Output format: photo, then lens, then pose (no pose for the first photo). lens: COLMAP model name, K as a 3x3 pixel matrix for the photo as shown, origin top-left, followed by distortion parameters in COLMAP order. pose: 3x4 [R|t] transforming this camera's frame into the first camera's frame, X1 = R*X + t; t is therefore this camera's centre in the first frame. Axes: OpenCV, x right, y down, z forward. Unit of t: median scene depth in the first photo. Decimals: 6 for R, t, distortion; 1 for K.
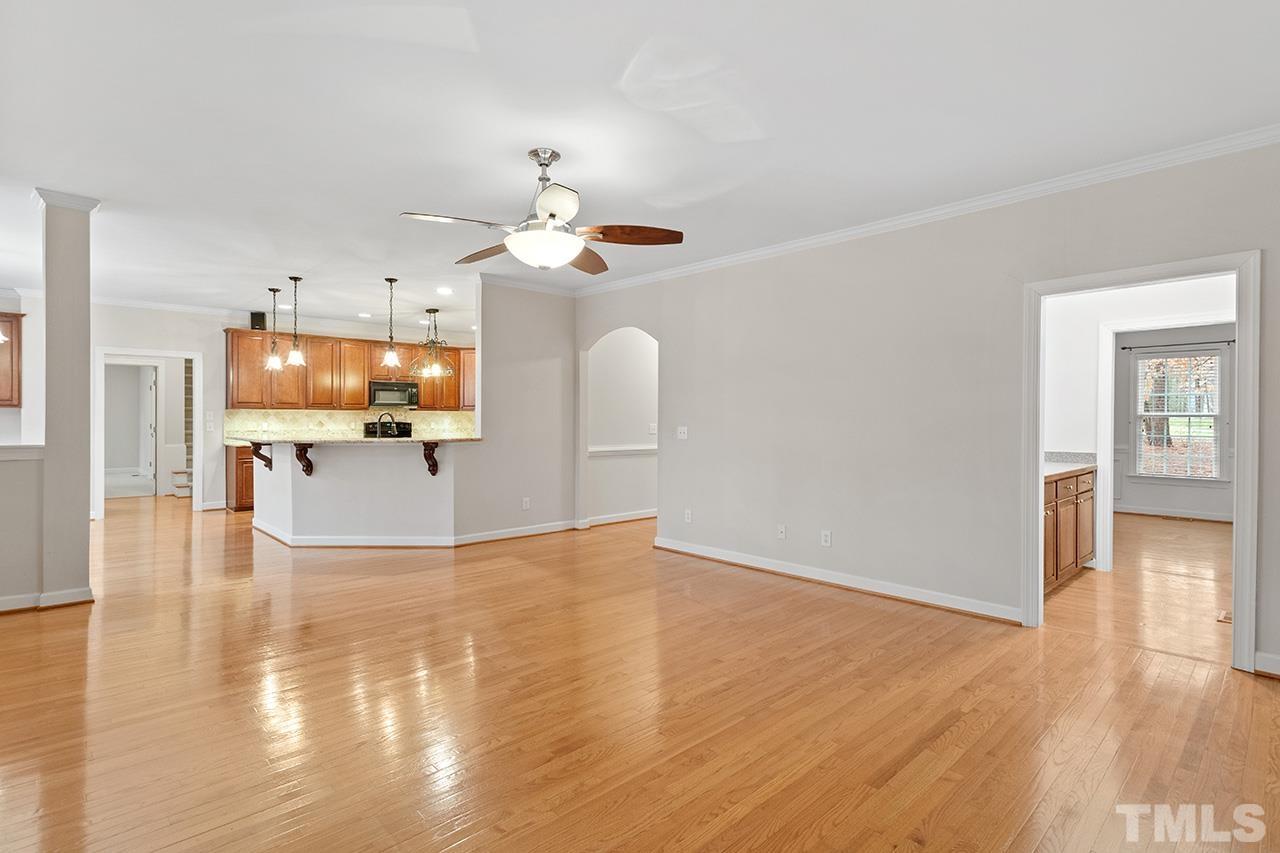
lens RADIAL K [[615.2, 0, 633.3], [0, 615.2, 419.5], [0, 0, 1]] dist [0.002021, 0.000426]
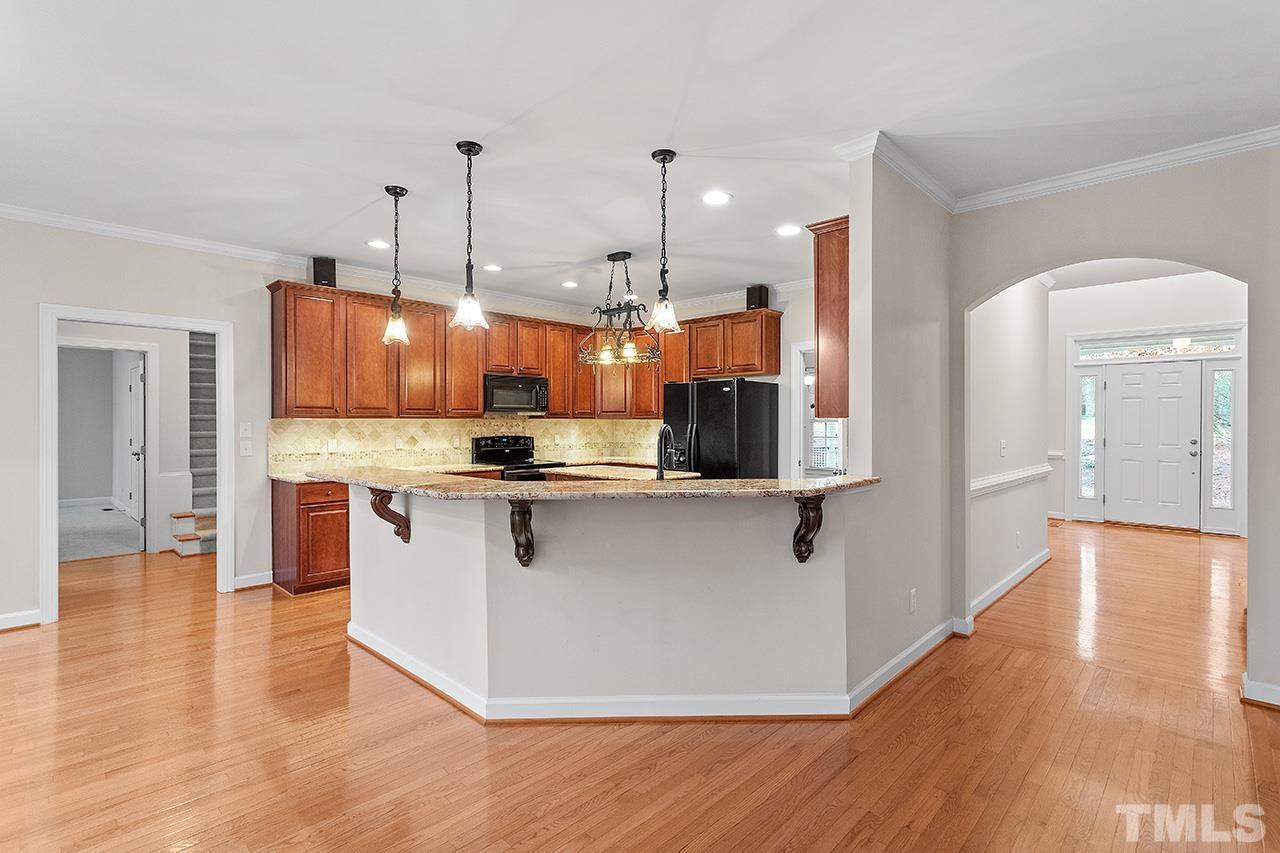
lens RADIAL K [[615.2, 0, 647.3], [0, 615.2, 425.7], [0, 0, 1]] dist [0.002021, 0.000426]
pose [[0.998836, -0.003807, 0.048087, -0.304785], [0.003710, 0.999991, 0.002110, -0.008852], [-0.048095, -0.001929, 0.998841, 0.360076]]
